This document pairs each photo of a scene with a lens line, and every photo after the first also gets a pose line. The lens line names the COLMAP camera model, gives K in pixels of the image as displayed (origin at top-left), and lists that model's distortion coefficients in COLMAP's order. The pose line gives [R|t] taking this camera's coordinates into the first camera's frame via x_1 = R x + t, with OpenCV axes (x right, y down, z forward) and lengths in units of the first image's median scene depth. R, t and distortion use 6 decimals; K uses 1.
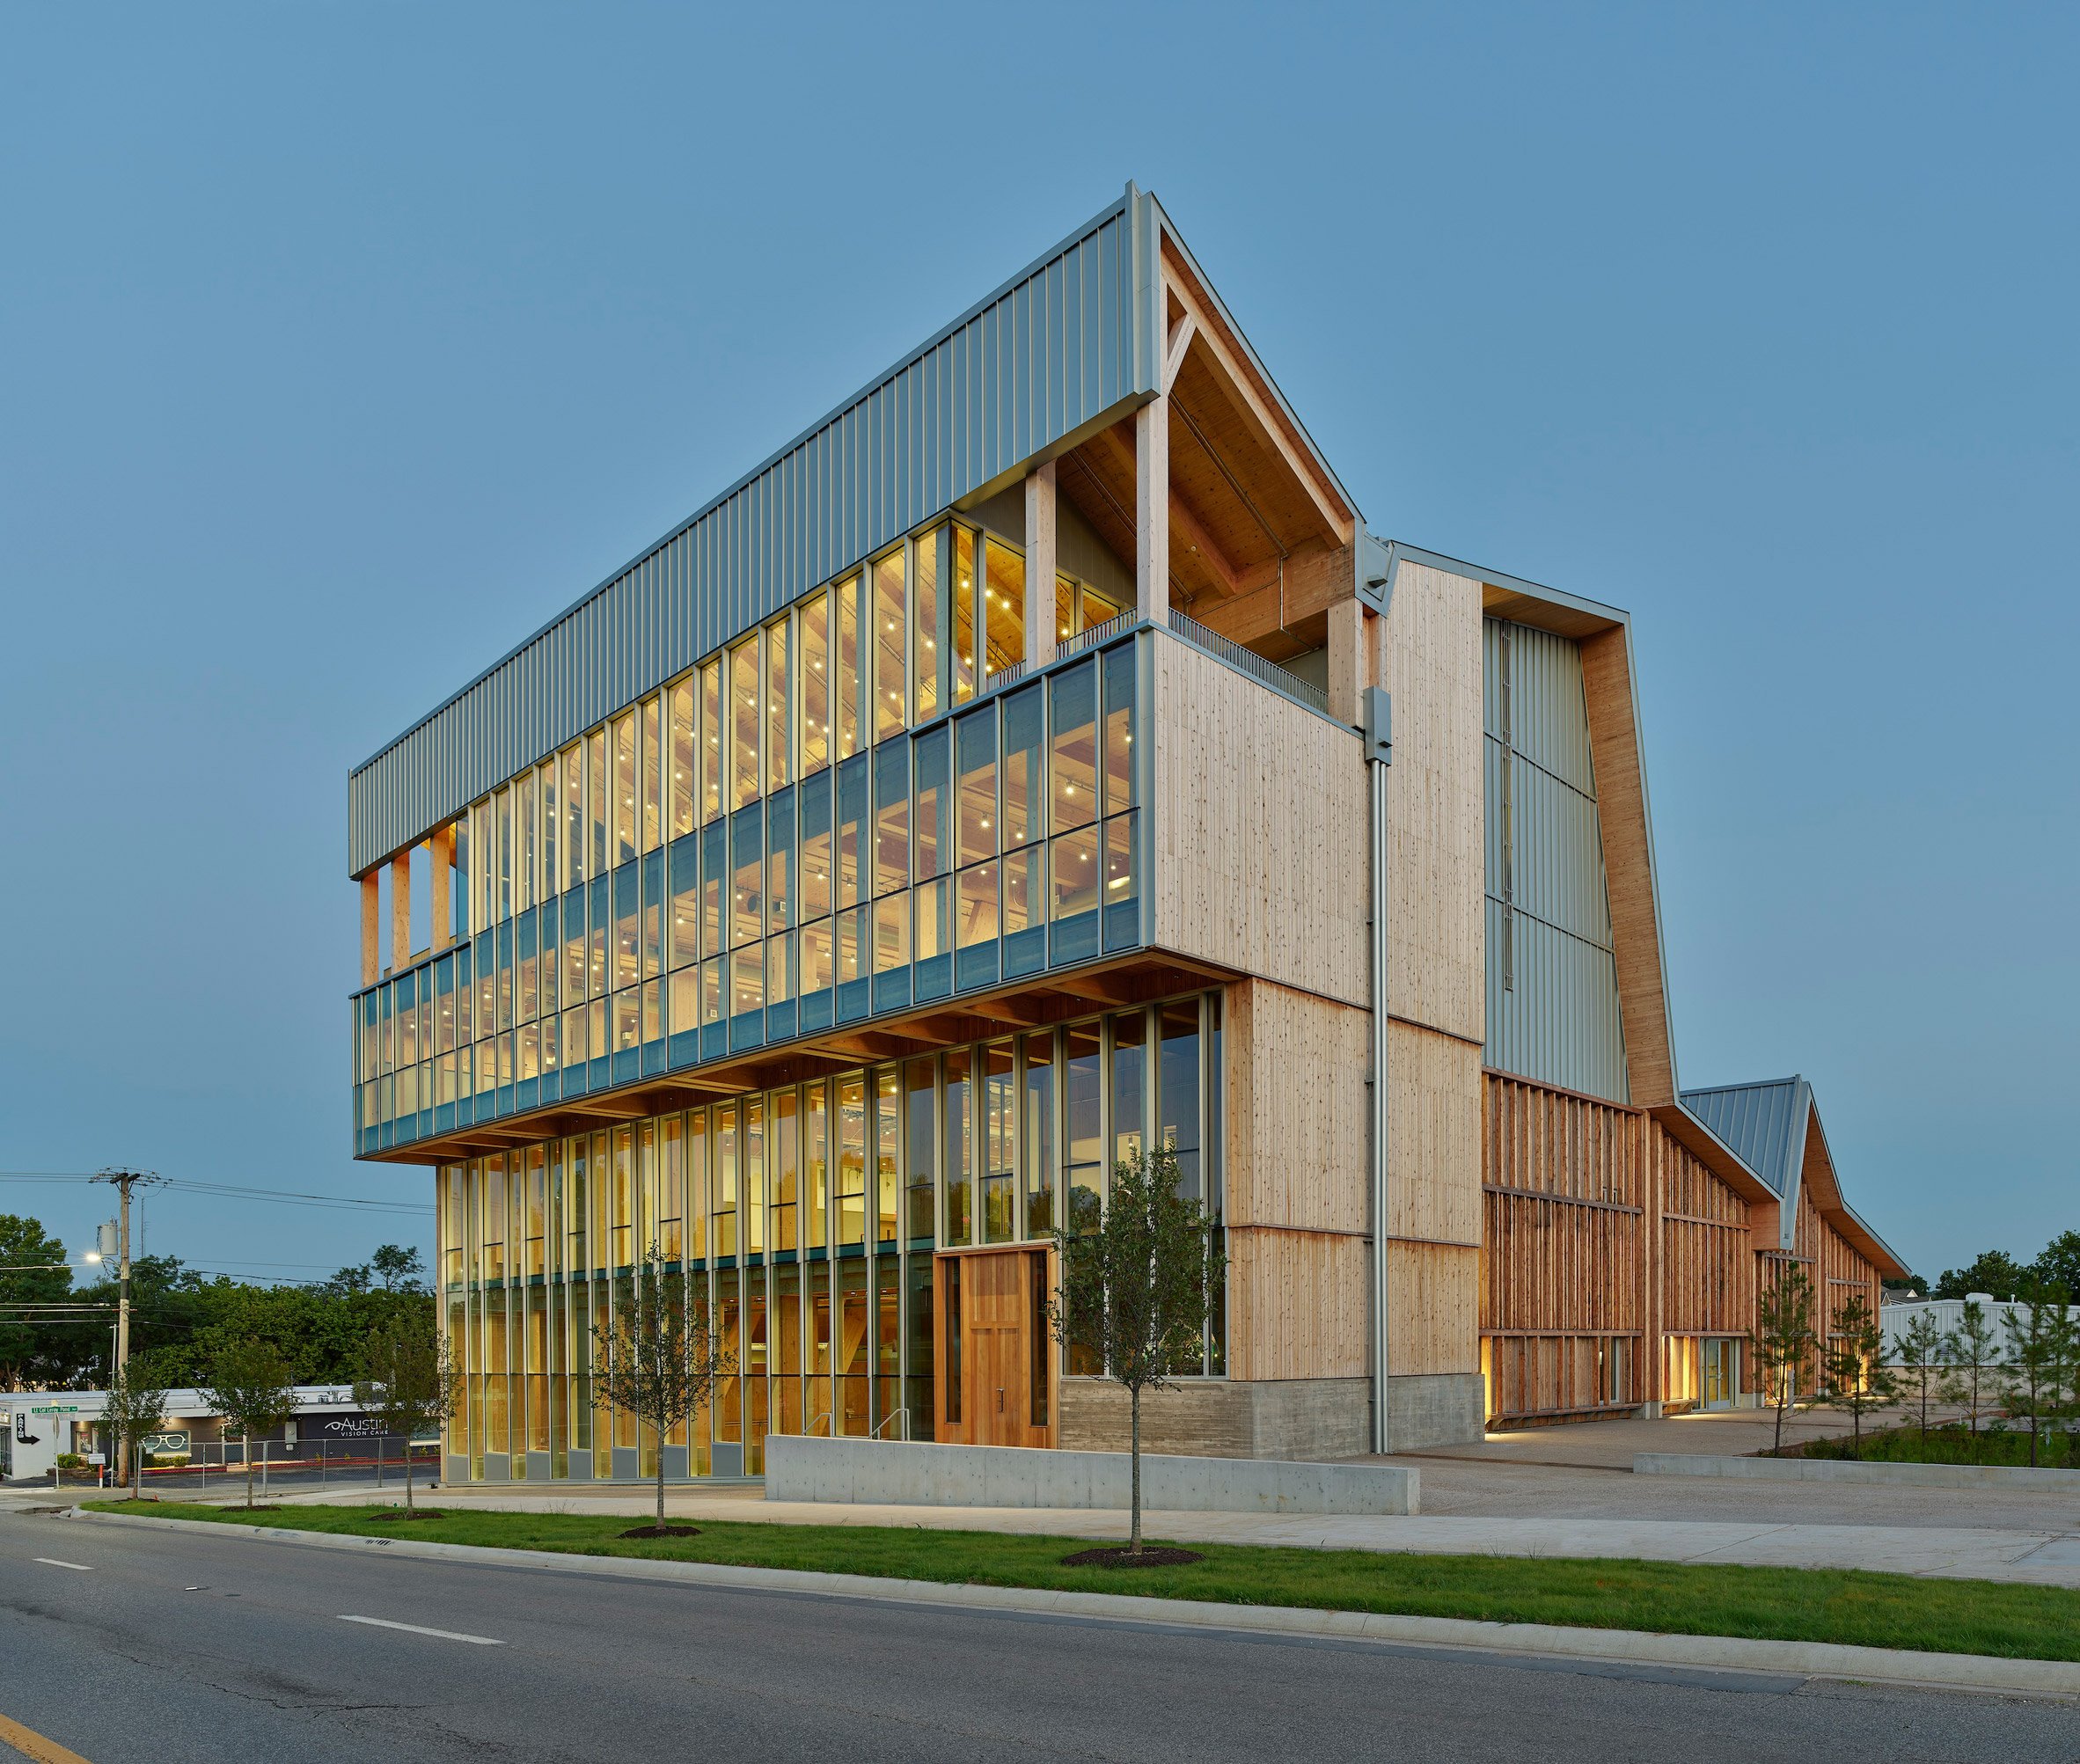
lens RADIAL K [[1551.3, 0, 1040.0], [0, 1551.3, 882.0], [0, 0, 1]] dist [-0.010034, 0.001341]
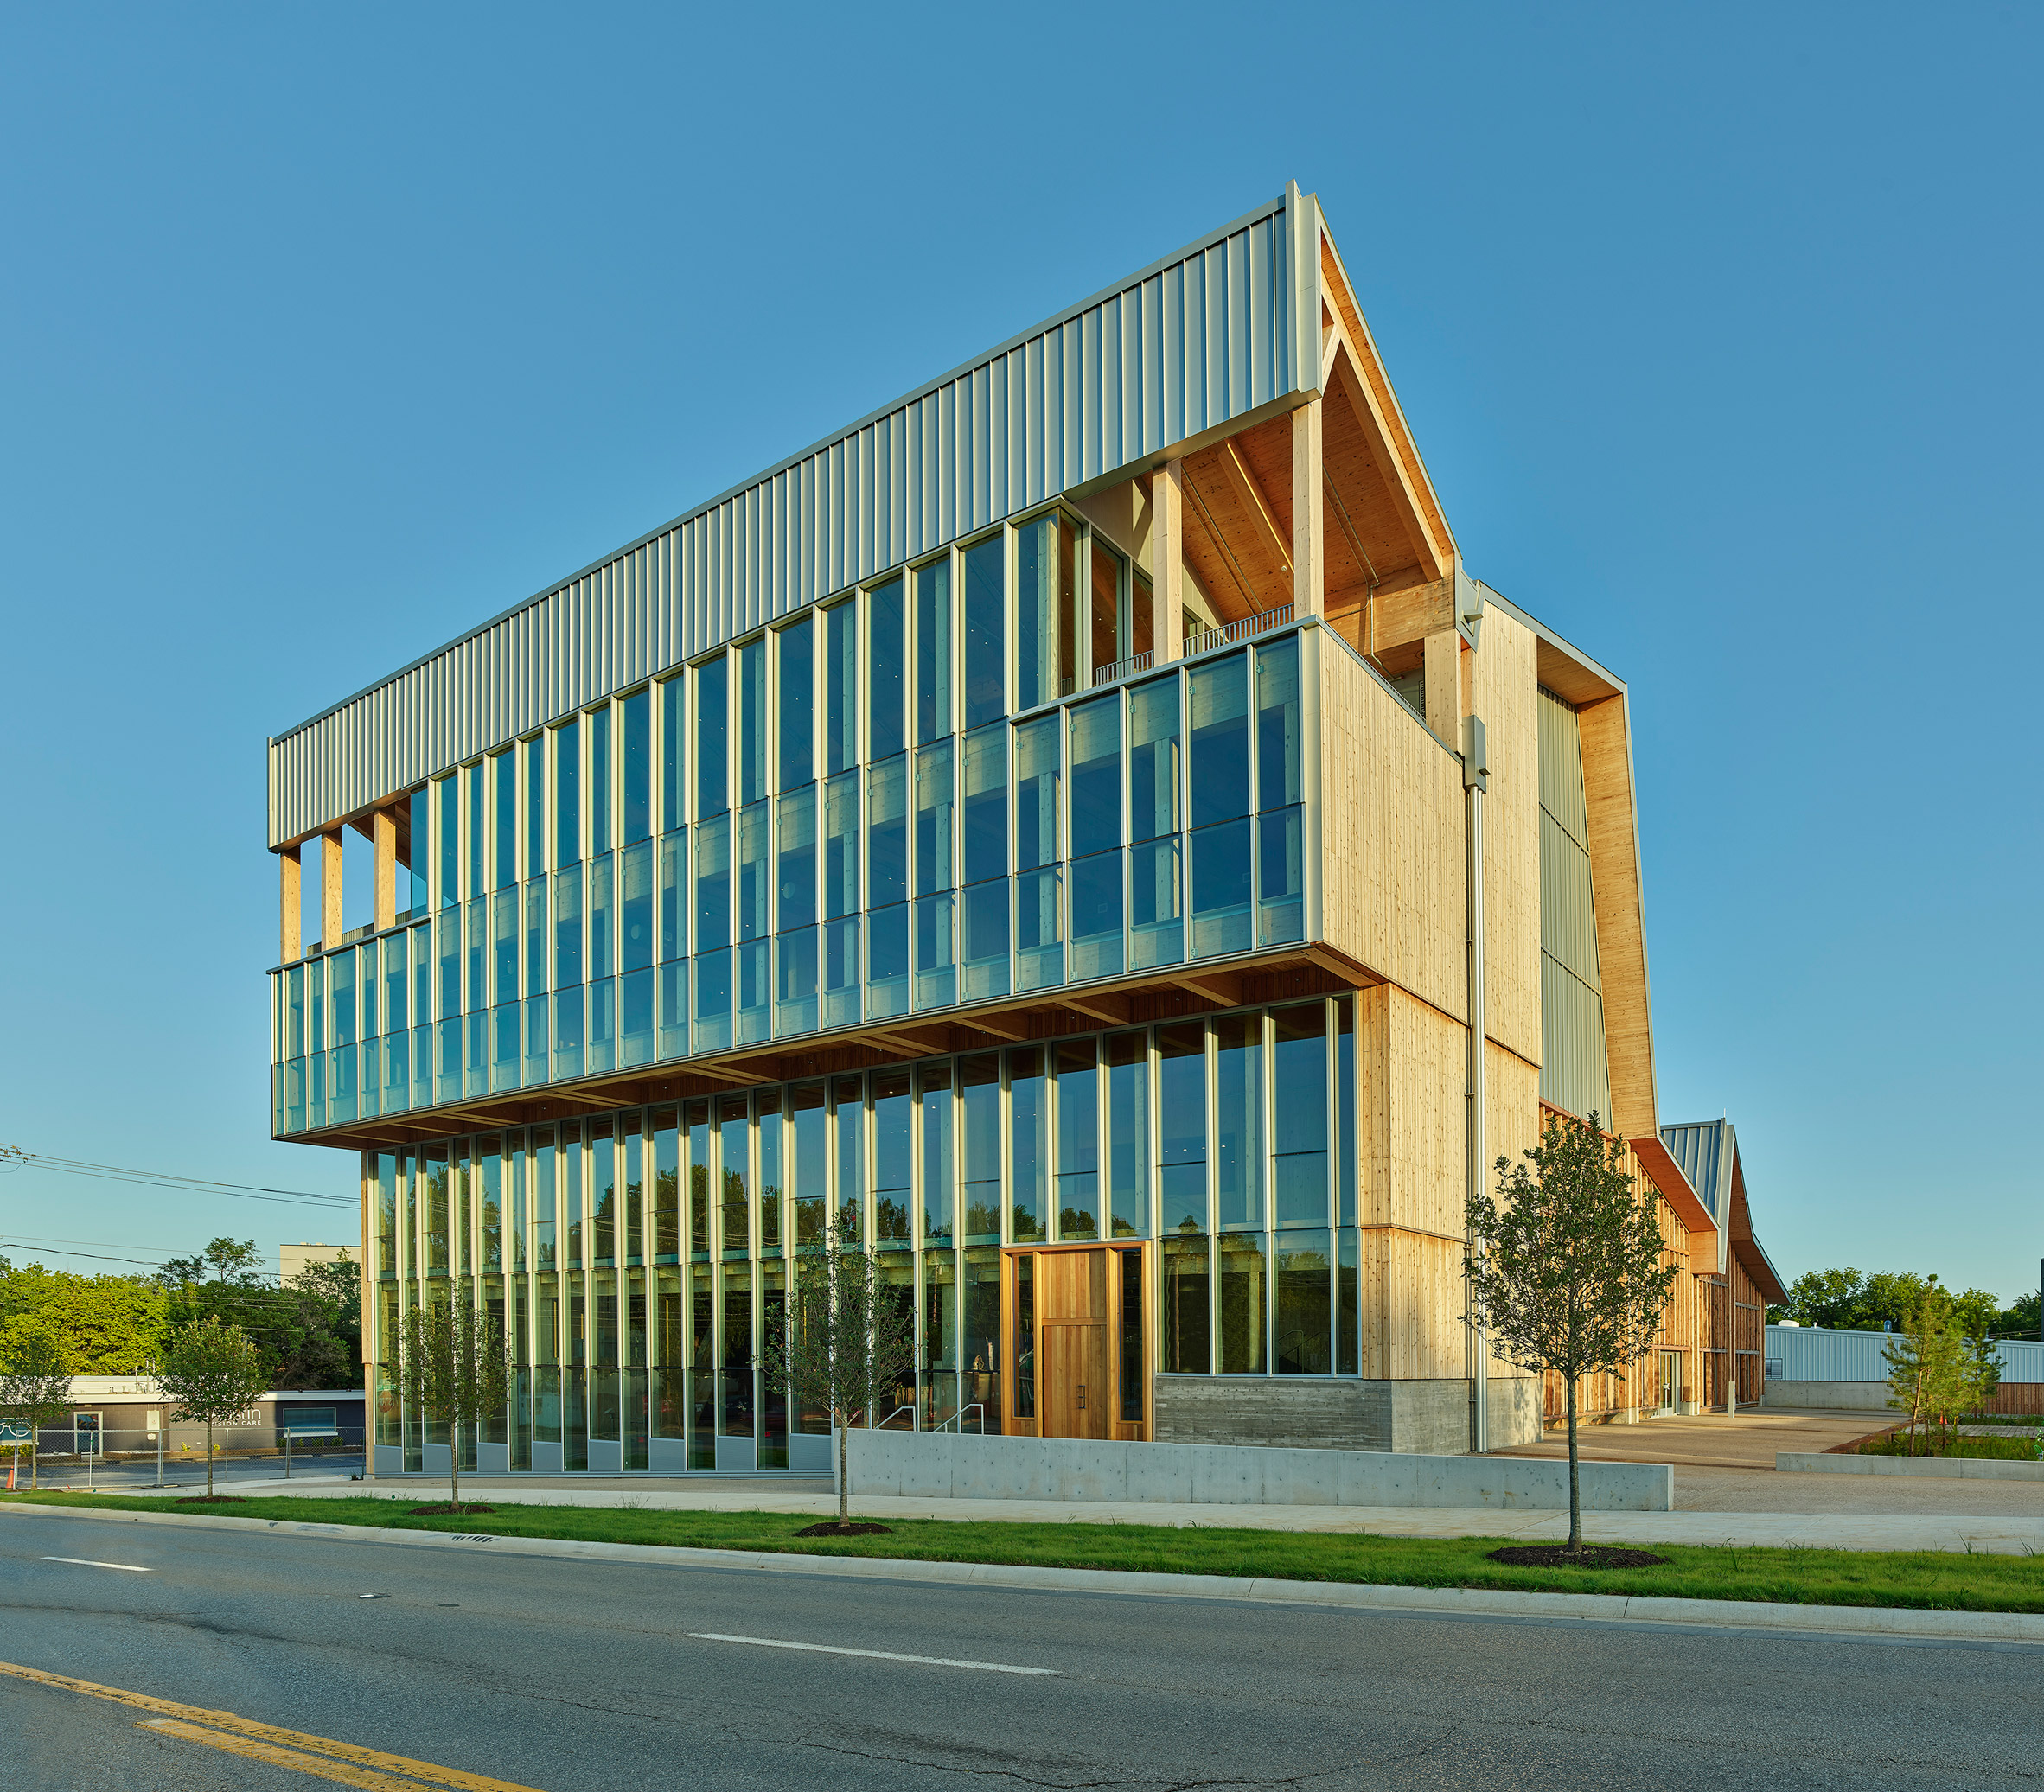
lens RADIAL K [[1395.0, 0, 1023.7], [0, 1395.0, 988.1], [0, 0, 1]] dist [-0.015416, -0.004051]
pose [[0.983812, 0.064545, 0.167174, -0.223675], [-0.069497, 0.997295, 0.023940, 0.053715], [-0.165176, -0.035171, 0.985637, 0.133296]]
